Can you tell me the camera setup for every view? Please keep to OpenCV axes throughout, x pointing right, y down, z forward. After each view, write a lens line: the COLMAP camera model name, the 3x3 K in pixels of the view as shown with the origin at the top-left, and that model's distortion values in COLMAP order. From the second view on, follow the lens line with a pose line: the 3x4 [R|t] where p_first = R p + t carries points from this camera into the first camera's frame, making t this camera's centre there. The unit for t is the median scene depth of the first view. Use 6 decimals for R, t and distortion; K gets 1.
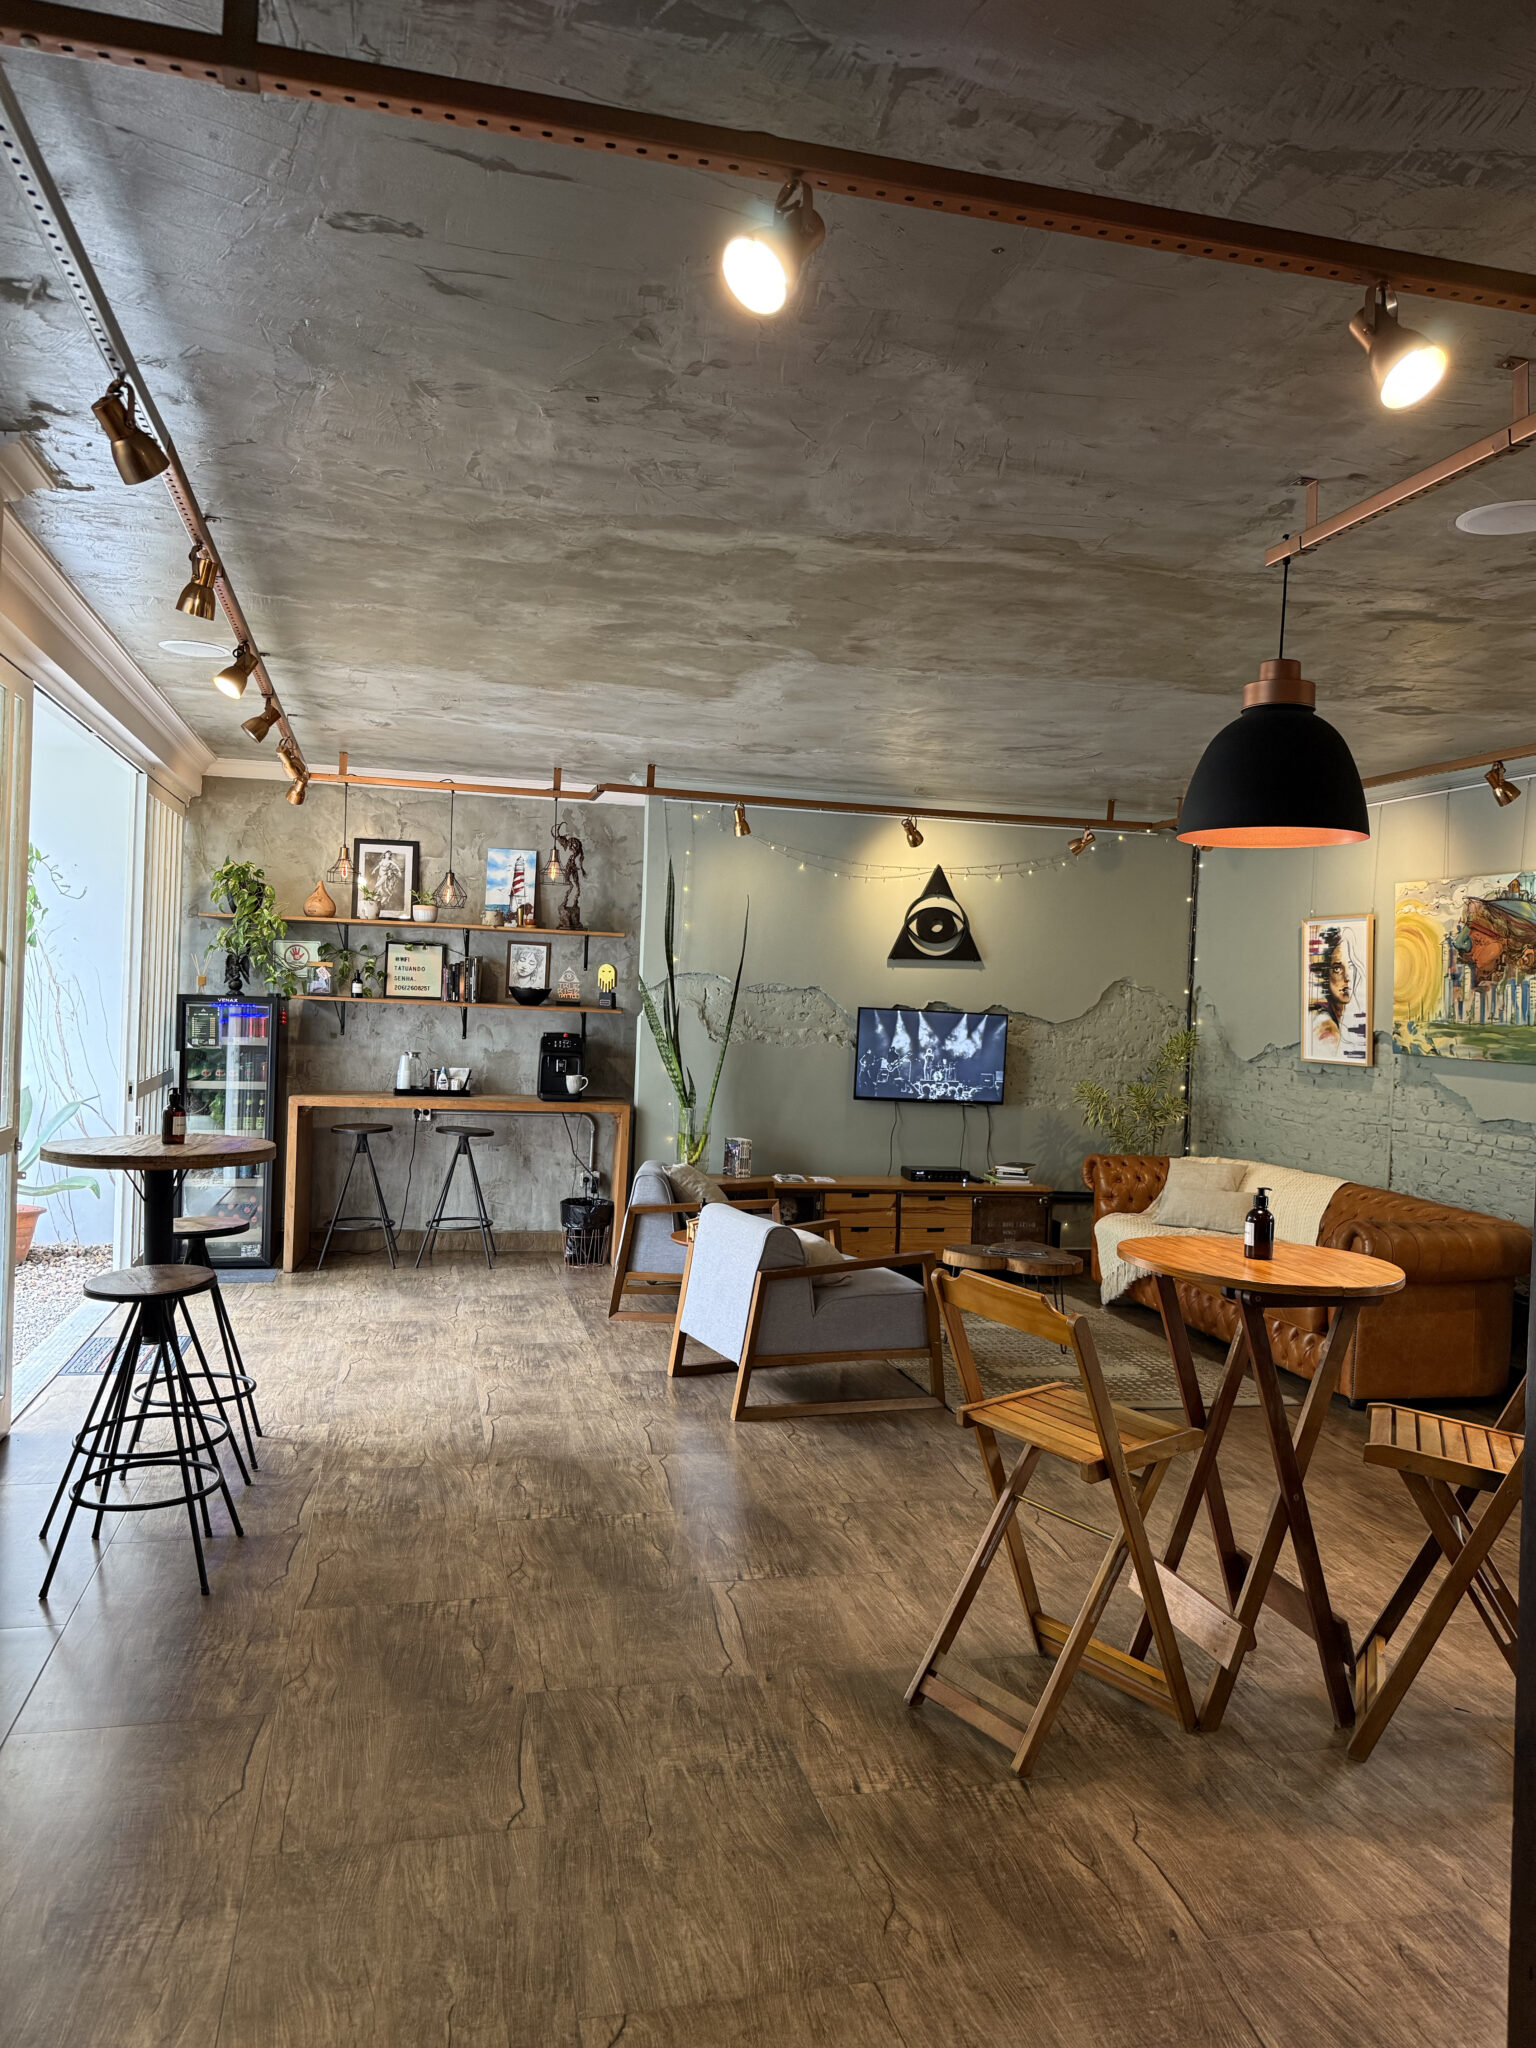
lens RADIAL K [[1441.8, 0, 764.7], [0, 1441.8, 1031.9], [0, 0, 1]] dist [0.092506, -0.122590]
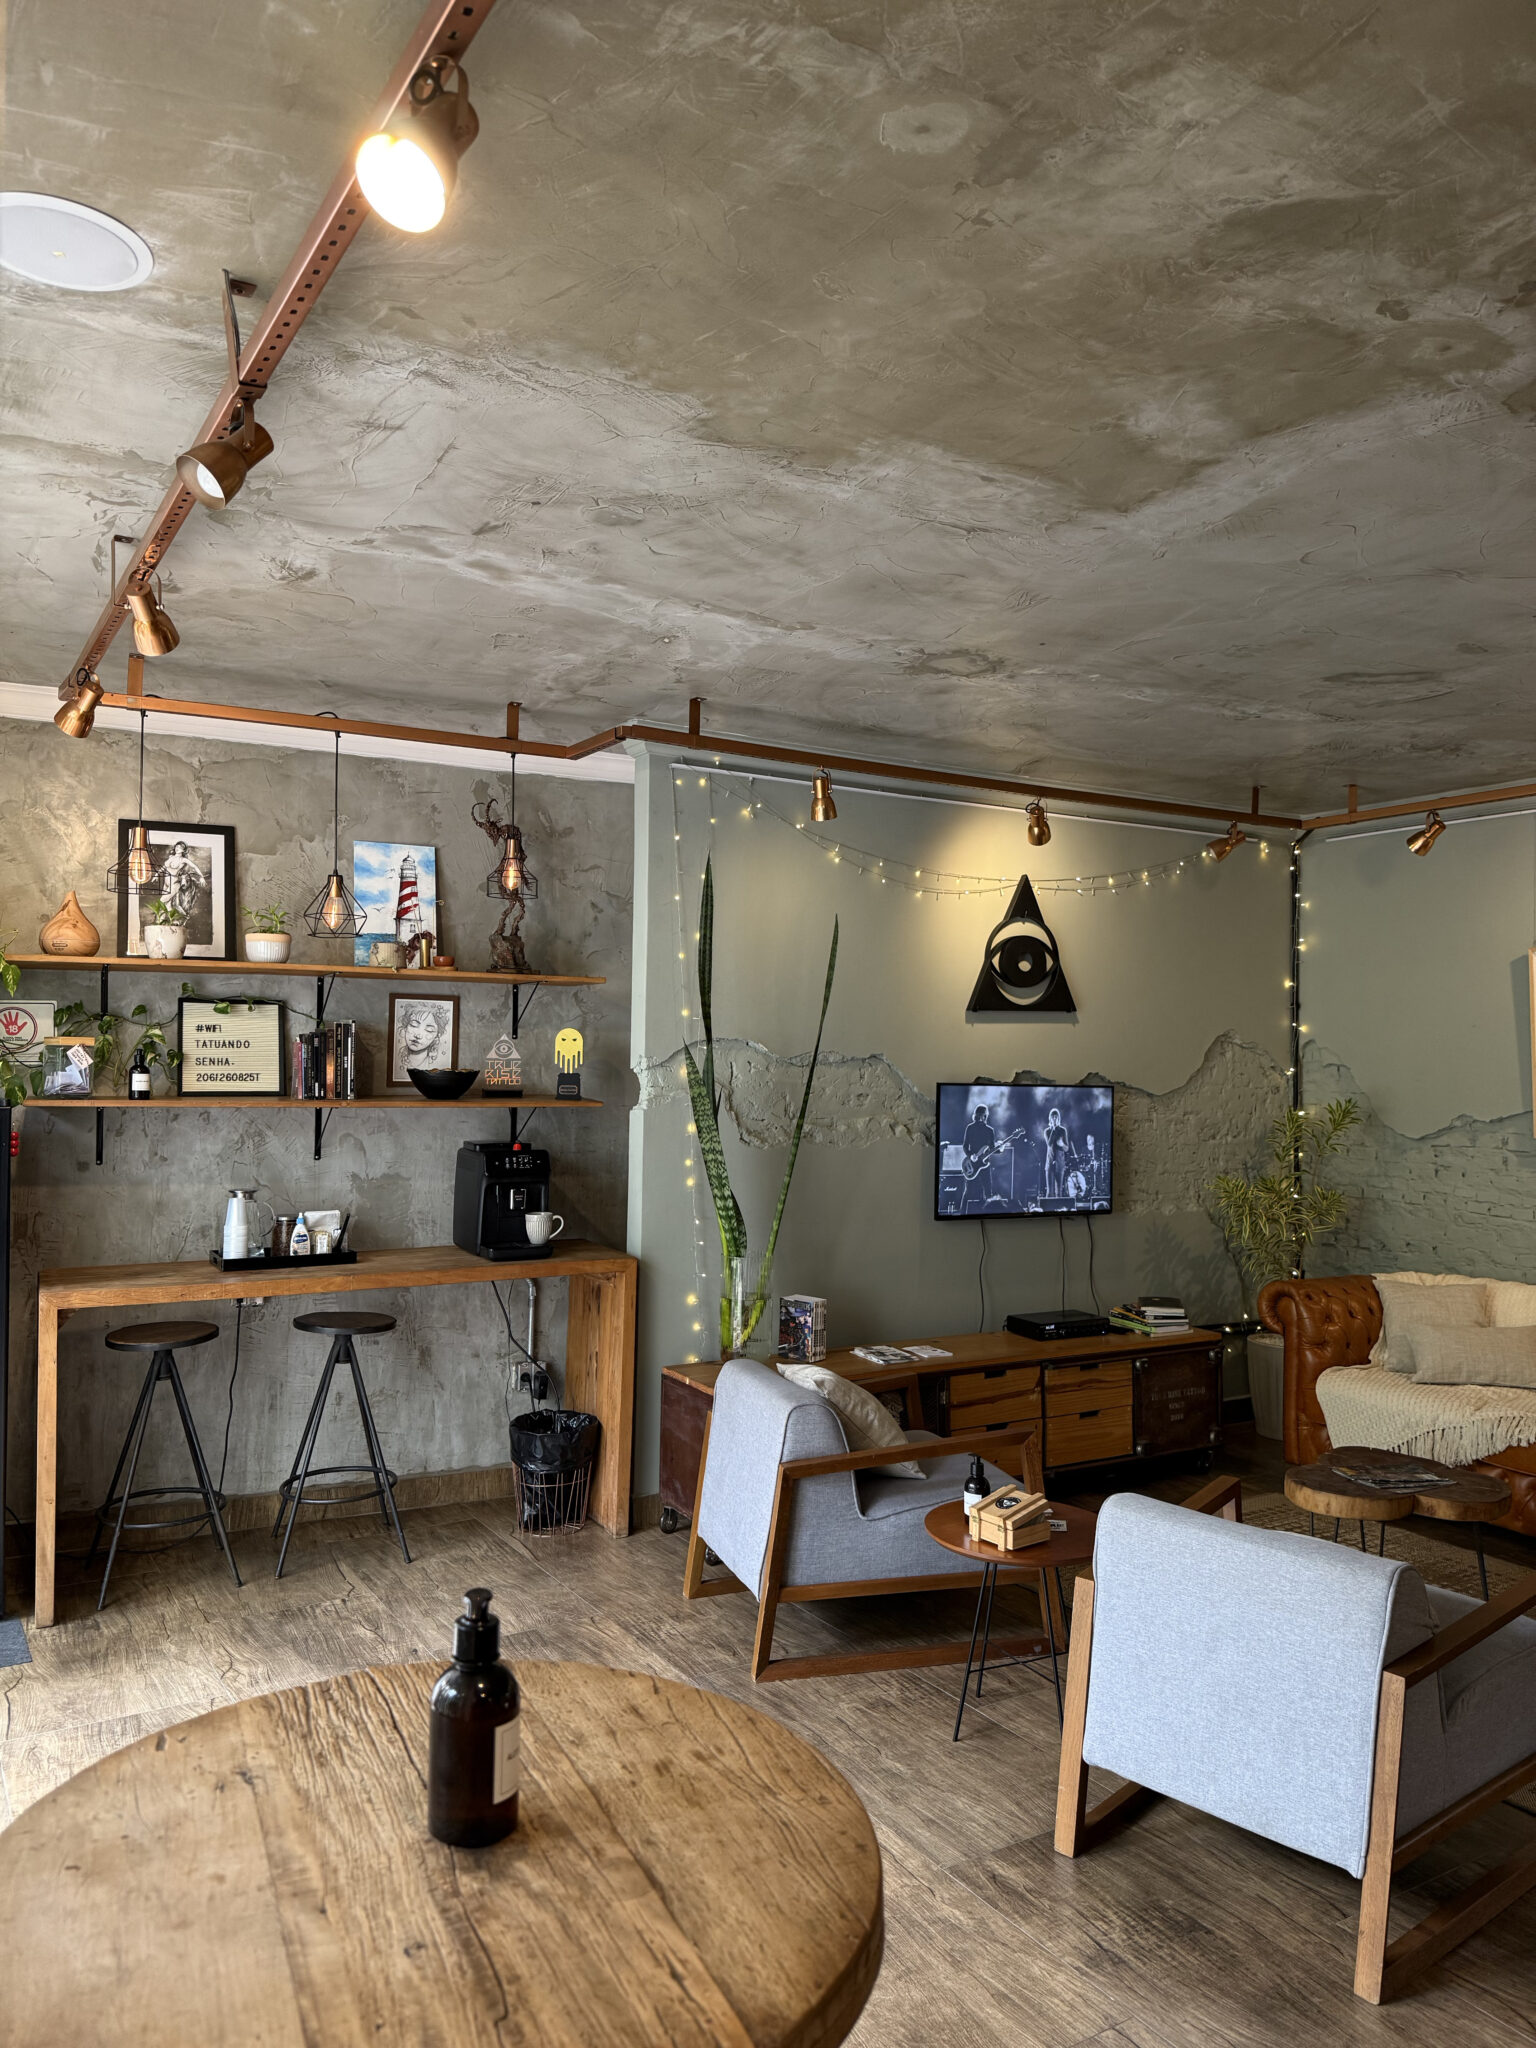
lens RADIAL K [[1441.8, 0, 756.6], [0, 1441.8, 1030.7], [0, 0, 1]] dist [0.092506, -0.122590]
pose [[0.951396, -0.023164, 0.307098, -0.270912], [0.035149, 0.998819, -0.033554, -0.026958], [-0.305958, 0.042718, 0.951086, 0.466290]]
